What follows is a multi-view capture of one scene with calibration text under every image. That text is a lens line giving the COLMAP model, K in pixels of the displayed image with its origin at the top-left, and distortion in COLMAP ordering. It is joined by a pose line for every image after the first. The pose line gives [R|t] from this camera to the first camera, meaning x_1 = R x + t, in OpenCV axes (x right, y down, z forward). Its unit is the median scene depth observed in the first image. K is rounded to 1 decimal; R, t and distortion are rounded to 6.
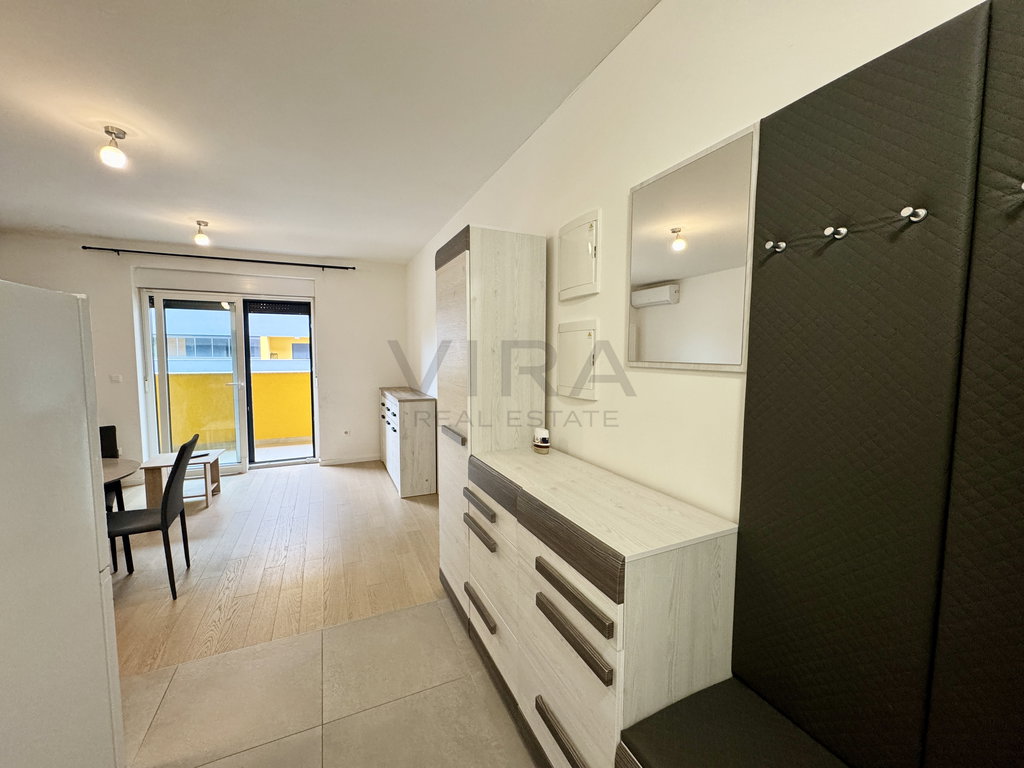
lens RADIAL K [[407.7, 0, 509.7], [0, 407.7, 383.9], [0, 0, 1]] dist [-0.001724, -0.000123]
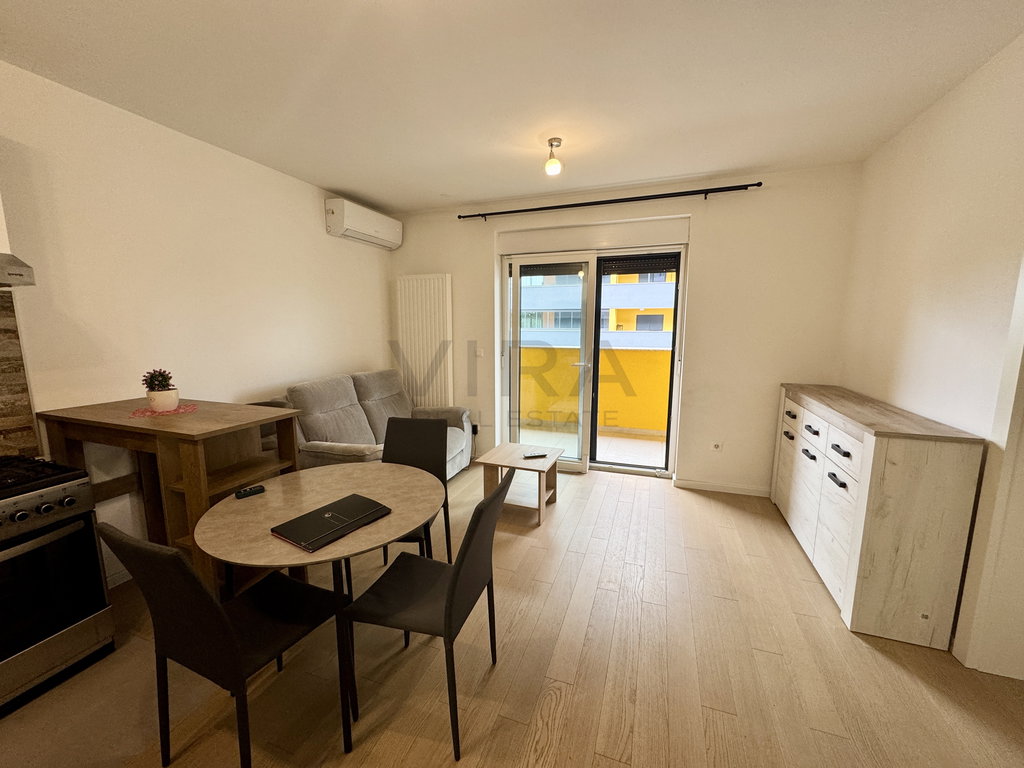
lens RADIAL K [[407.7, 0, 509.7], [0, 407.7, 383.9], [0, 0, 1]] dist [-0.001724, -0.000123]
pose [[0.709071, 0.098911, -0.698166, -0.203996], [-0.050103, 0.994678, 0.090034, -0.027334], [0.703355, -0.028860, 0.710252, 0.320024]]
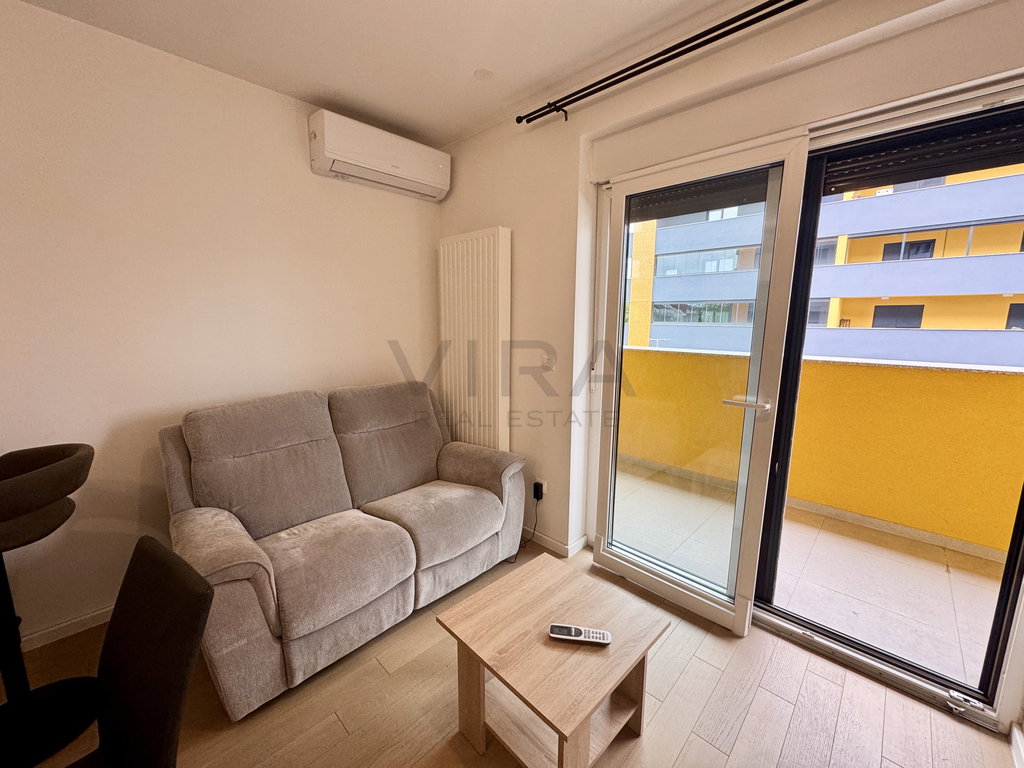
lens RADIAL K [[407.7, 0, 509.7], [0, 407.7, 383.9], [0, 0, 1]] dist [-0.001724, -0.000123]
pose [[0.360043, 0.147890, -0.921139, -0.416466], [-0.072513, 0.988805, 0.130411, -0.047191], [0.930113, 0.019841, 0.366736, 0.665193]]
